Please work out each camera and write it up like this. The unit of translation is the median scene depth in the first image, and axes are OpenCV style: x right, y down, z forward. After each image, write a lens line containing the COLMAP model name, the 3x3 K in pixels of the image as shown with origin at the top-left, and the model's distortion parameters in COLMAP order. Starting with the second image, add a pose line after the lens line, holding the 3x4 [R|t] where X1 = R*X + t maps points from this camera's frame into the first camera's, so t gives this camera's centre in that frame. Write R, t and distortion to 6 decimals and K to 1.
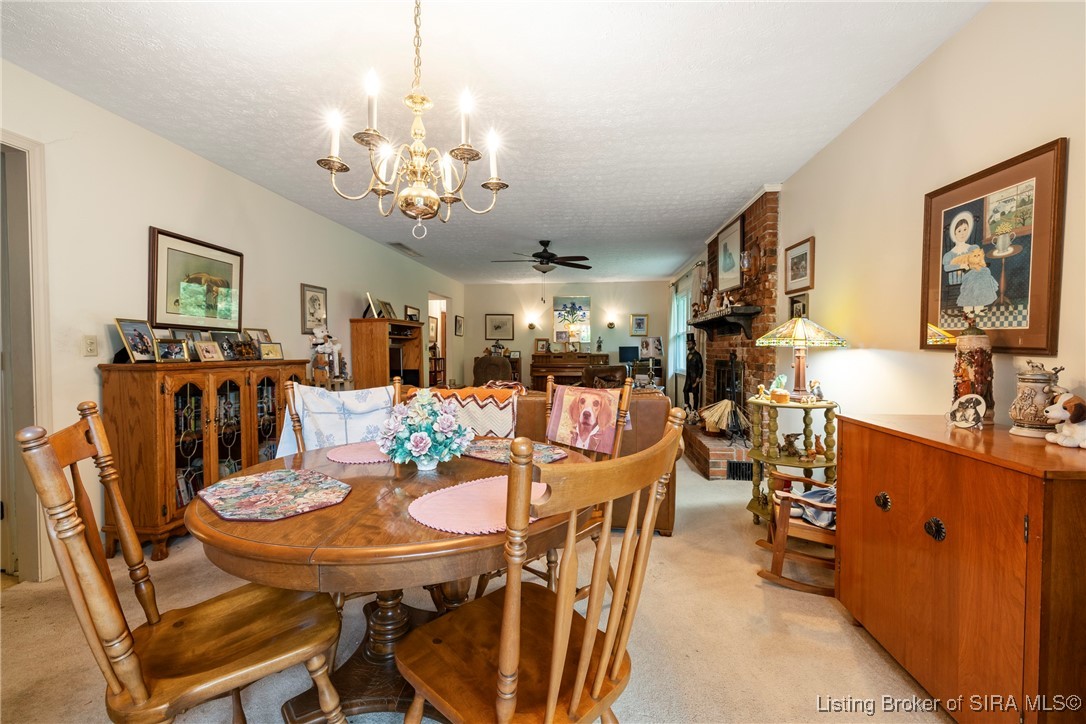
lens RADIAL K [[454.0, 0, 544.6], [0, 454.0, 361.7], [0, 0, 1]] dist [0.000320, 0.000077]
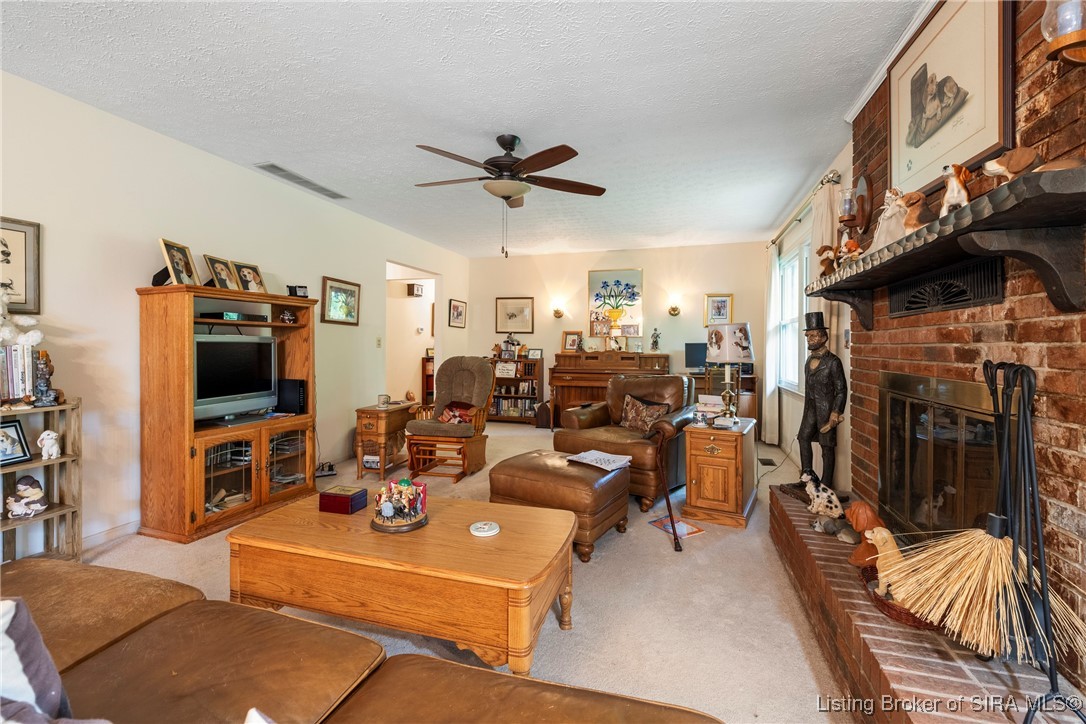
lens RADIAL K [[462.3, 0, 545.6], [0, 462.3, 343.7], [0, 0, 1]] dist [-0.000127, -0.000045]
pose [[0.983129, 0.004084, -0.182869, 0.145588], [-0.010265, 0.999407, -0.032865, -0.013649], [0.182626, 0.034188, 0.982588, 0.512563]]
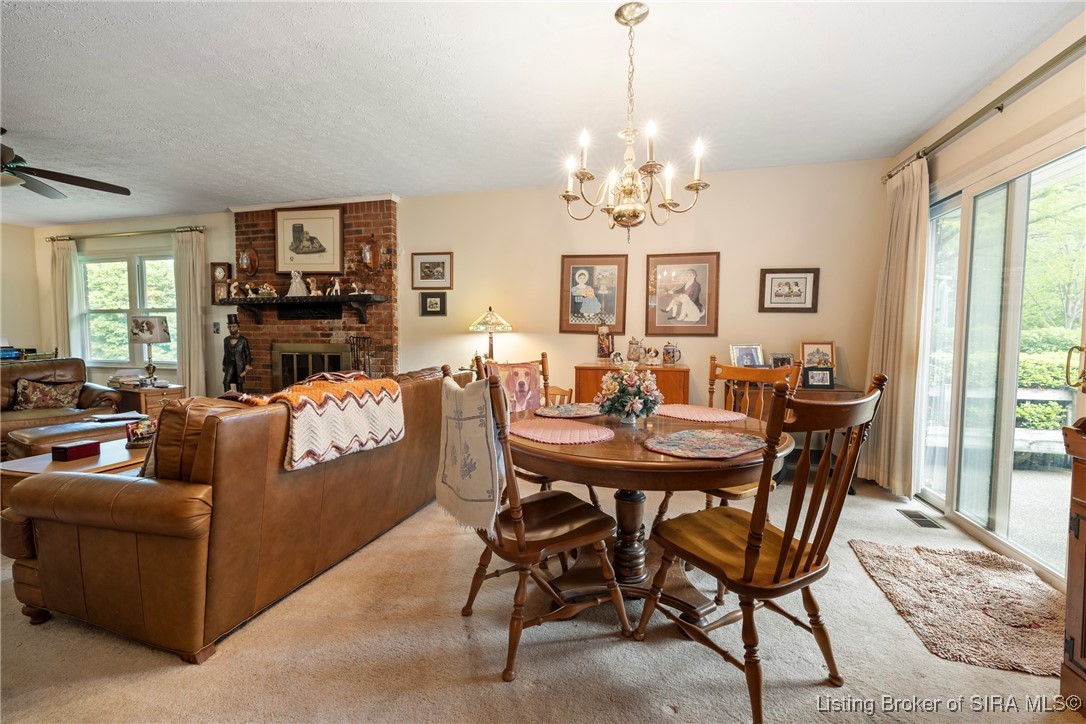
lens RADIAL K [[454.0, 0, 544.6], [0, 454.0, 361.7], [0, 0, 1]] dist [0.000320, 0.000077]
pose [[0.150685, -0.059805, 0.986771, -0.453308], [0.027493, 0.998036, 0.056290, -0.005357], [-0.988200, 0.018647, 0.152033, 0.299797]]
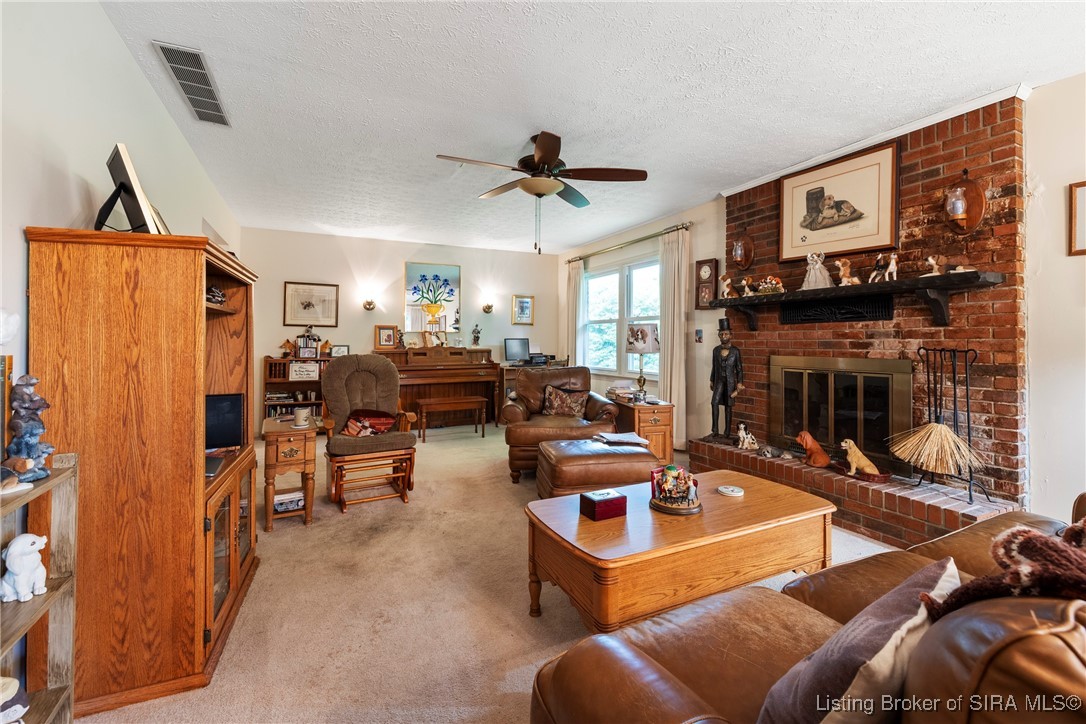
lens RADIAL K [[466.5, 0, 544.0], [0, 466.5, 335.2], [0, 0, 1]] dist [0.000126, 0.000042]
pose [[0.843763, 0.008449, 0.536649, -0.297645], [0.014730, 0.999135, -0.038890, -0.014485], [-0.536513, 0.040719, 0.842909, 0.569522]]
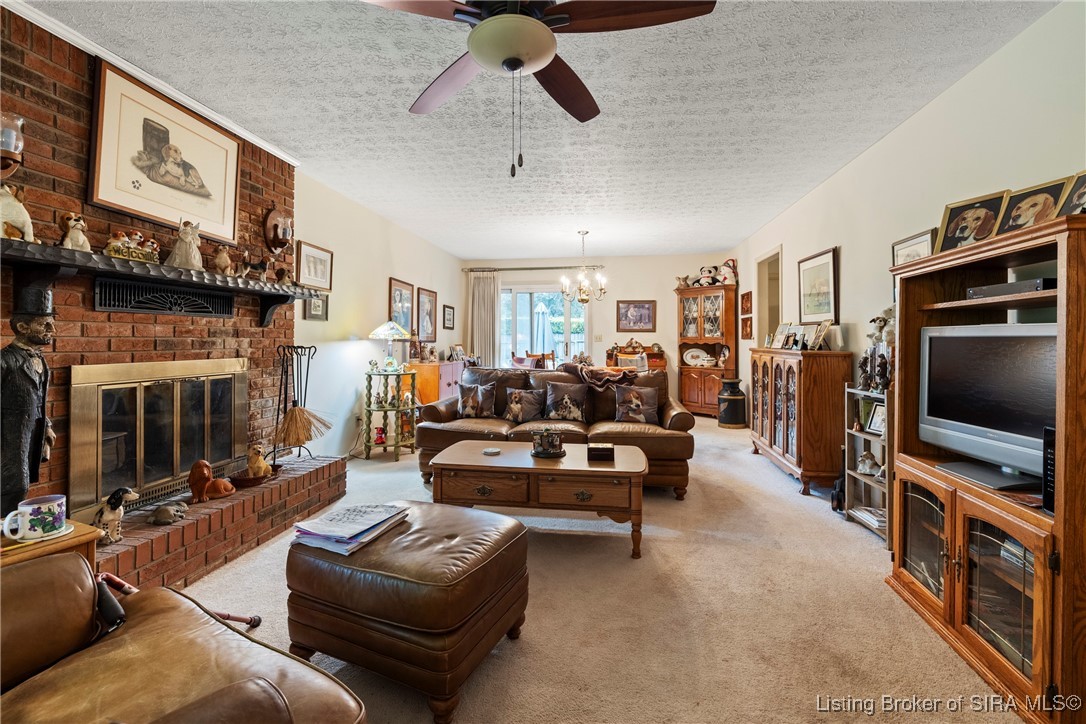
lens RADIAL K [[462.3, 0, 545.6], [0, 462.3, 343.7], [0, 0, 1]] dist [-0.000127, -0.000045]
pose [[-0.999490, -0.005135, 0.031502, -0.031886], [-0.003952, 0.999289, 0.037502, -0.040225], [-0.031672, 0.037358, -0.998800, 1.343919]]
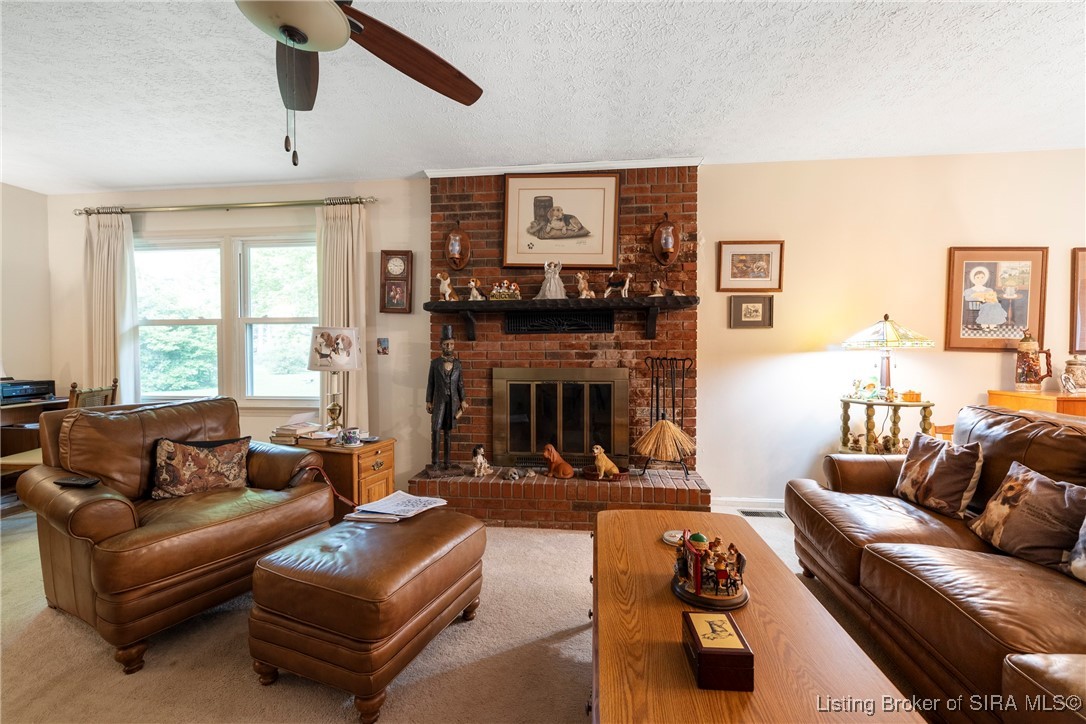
lens RADIAL K [[454.0, 0, 544.6], [0, 454.0, 361.7], [0, 0, 1]] dist [0.000320, 0.000077]
pose [[0.000154, -0.020110, 0.999798, -0.257137], [0.033849, 0.999225, 0.020094, -0.024917], [-0.999427, 0.033839, 0.000835, 0.907243]]
